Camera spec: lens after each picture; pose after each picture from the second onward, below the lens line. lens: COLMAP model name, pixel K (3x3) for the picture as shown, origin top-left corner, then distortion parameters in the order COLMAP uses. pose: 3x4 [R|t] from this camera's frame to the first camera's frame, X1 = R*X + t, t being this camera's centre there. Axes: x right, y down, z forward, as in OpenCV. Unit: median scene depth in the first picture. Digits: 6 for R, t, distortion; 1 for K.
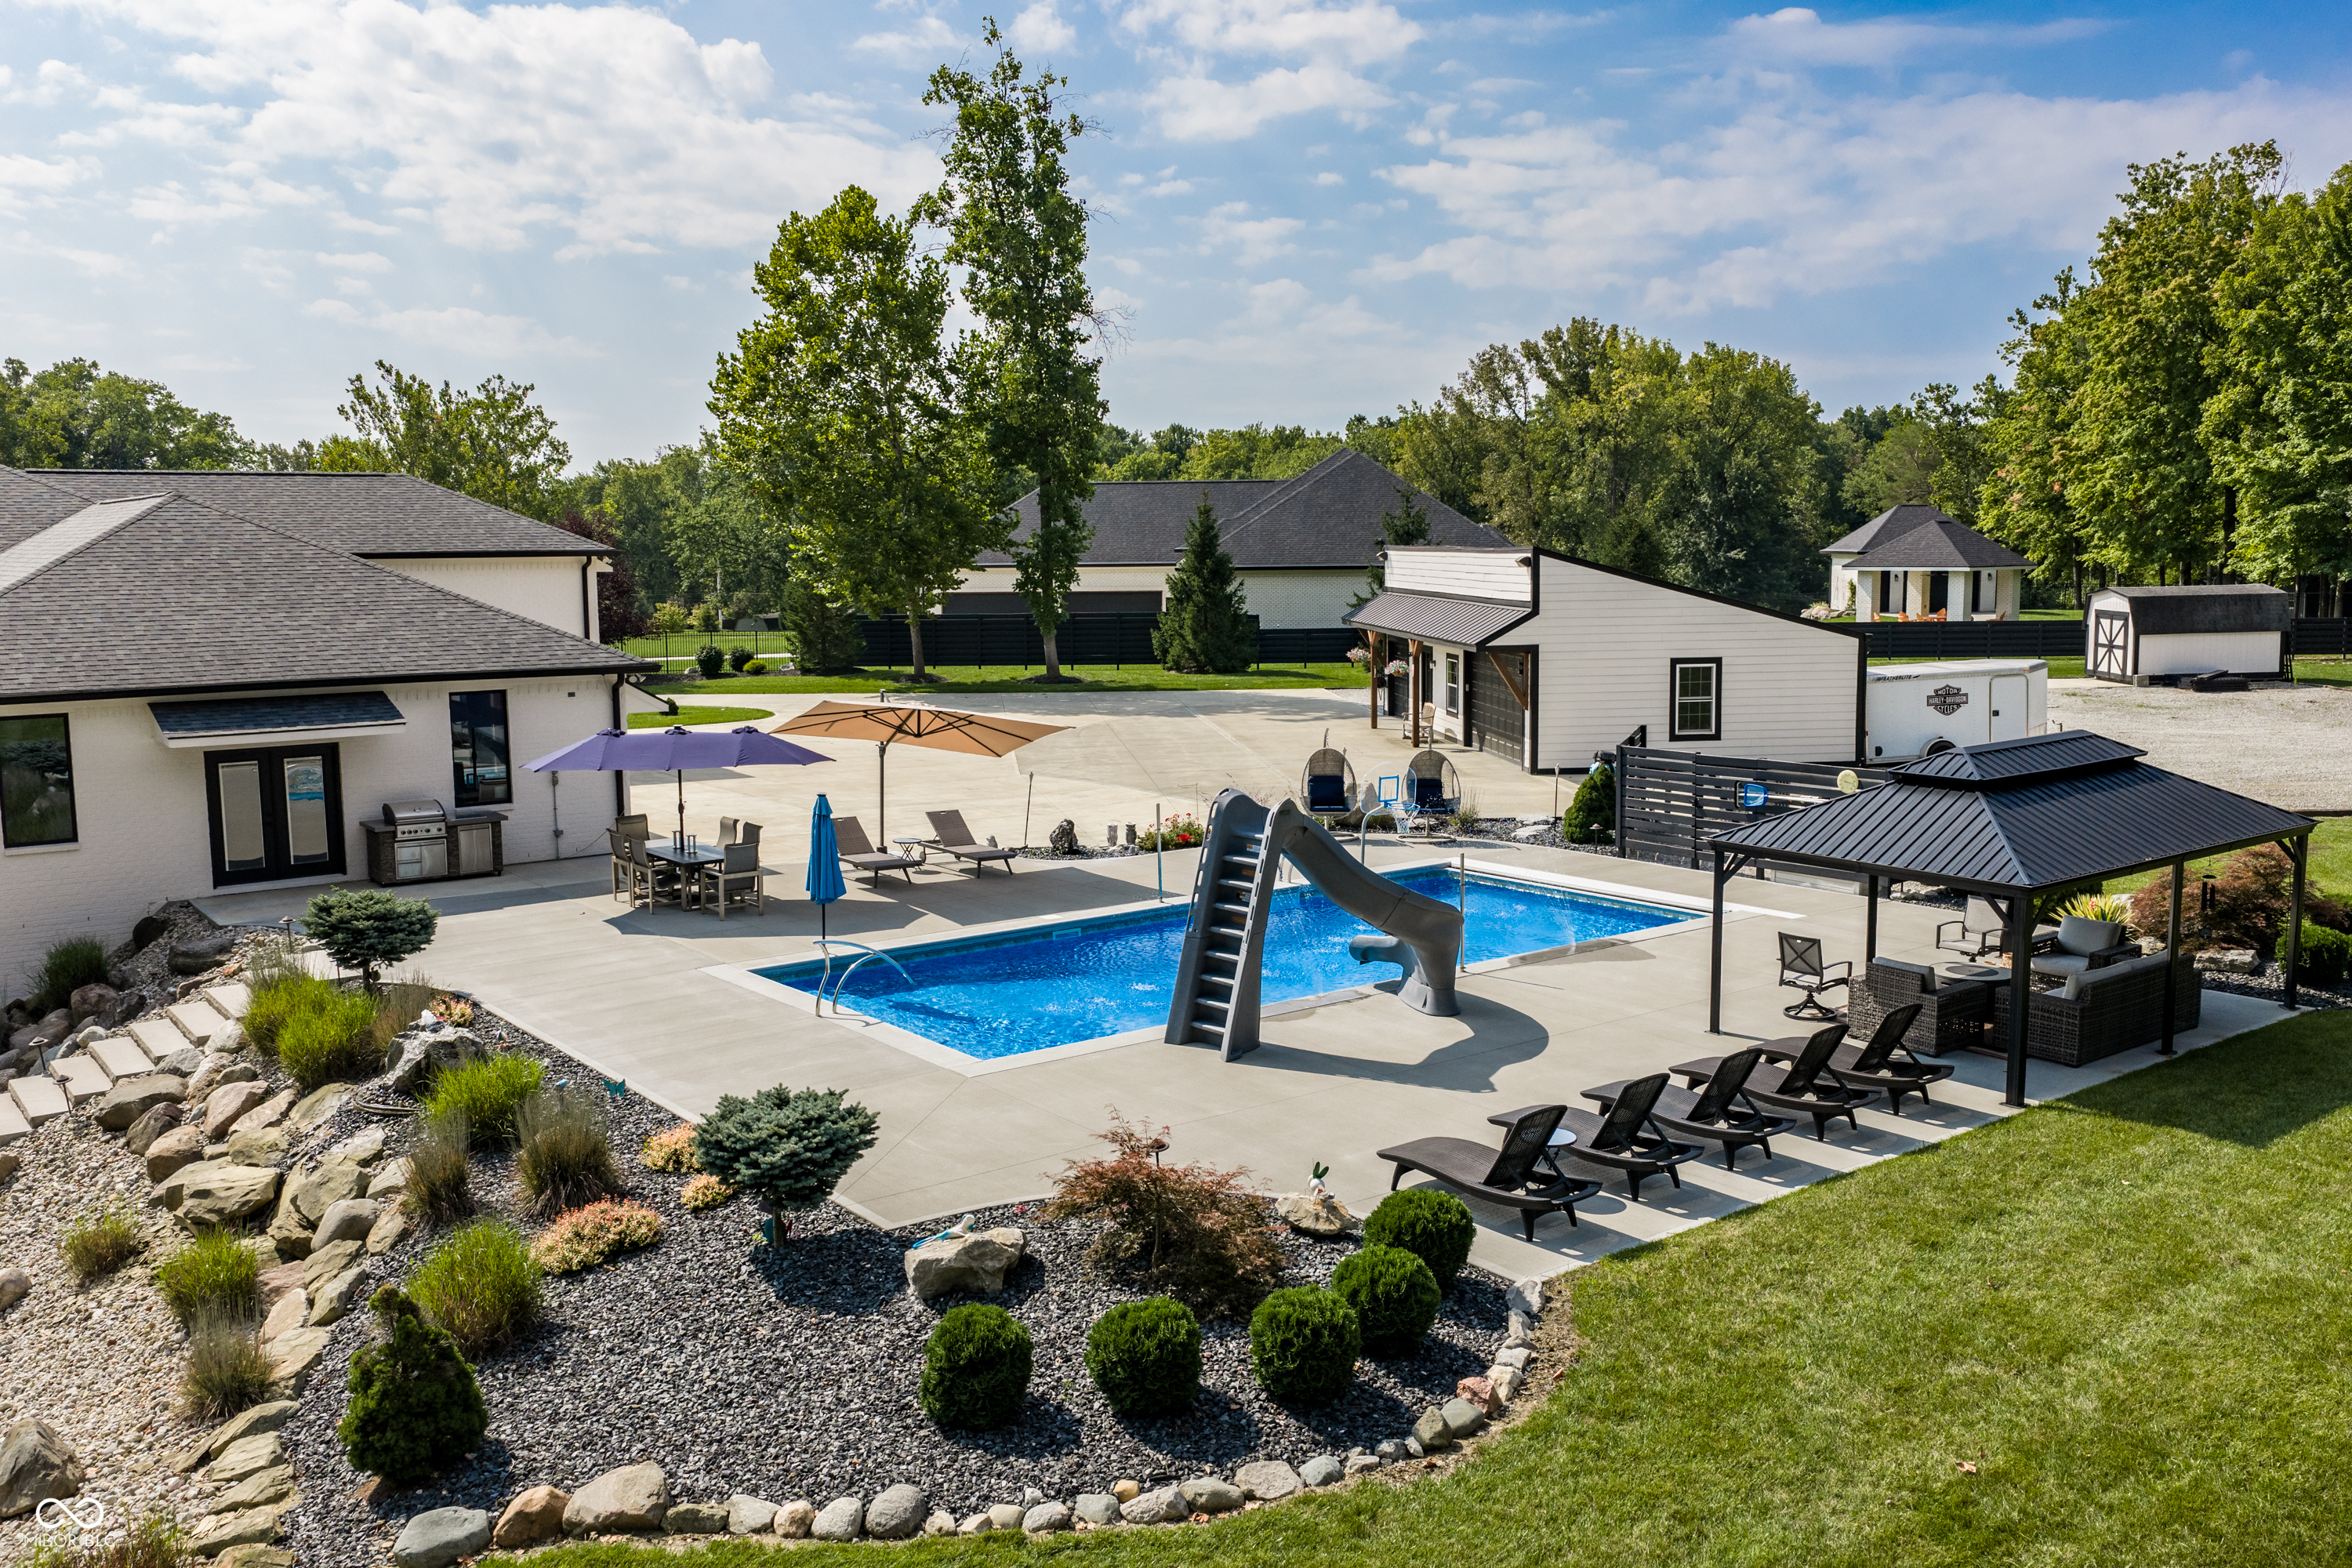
lens RADIAL K [[1934.7, 0, 1119.5], [0, 1934.7, 789.4], [0, 0, 1]] dist [0.005260, -0.019507]
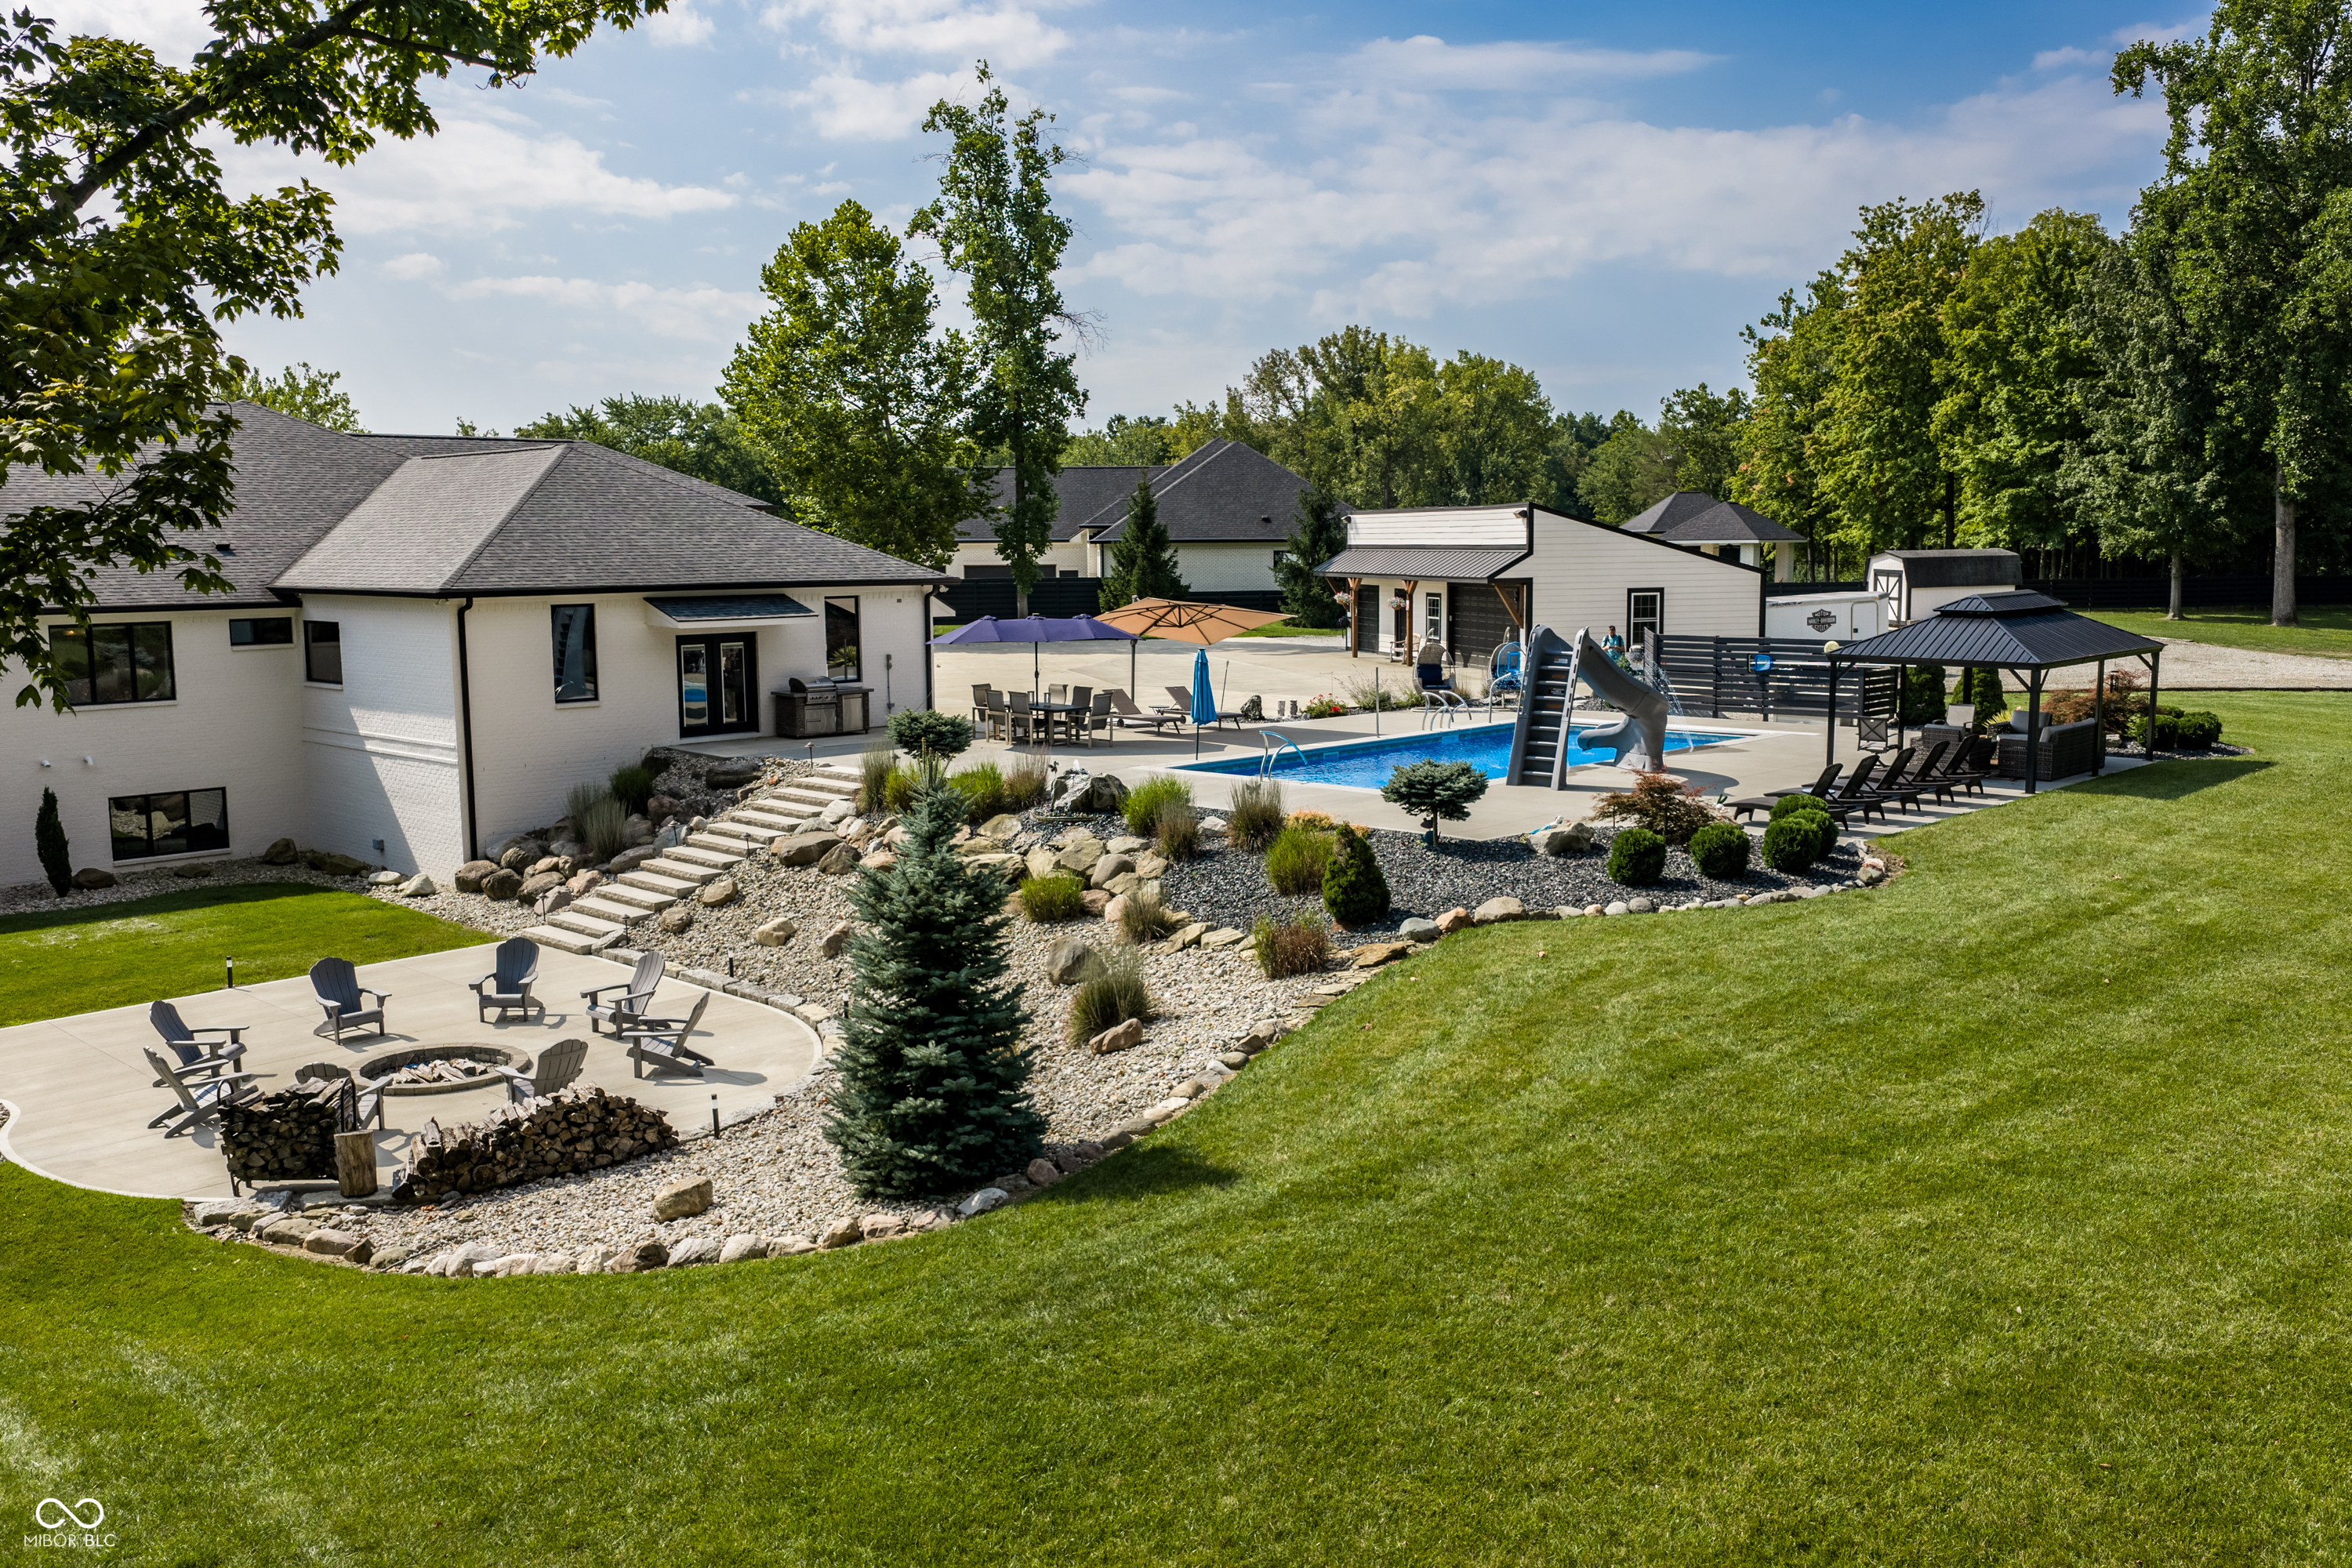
lens RADIAL K [[1934.7, 0, 1119.5], [0, 1934.7, 789.4], [0, 0, 1]] dist [0.005260, -0.019507]
pose [[0.988807, -0.016778, 0.148251, -0.141318], [0.016892, 0.999857, 0.000485, 0.034700], [-0.148238, 0.002025, 0.988950, -0.138148]]
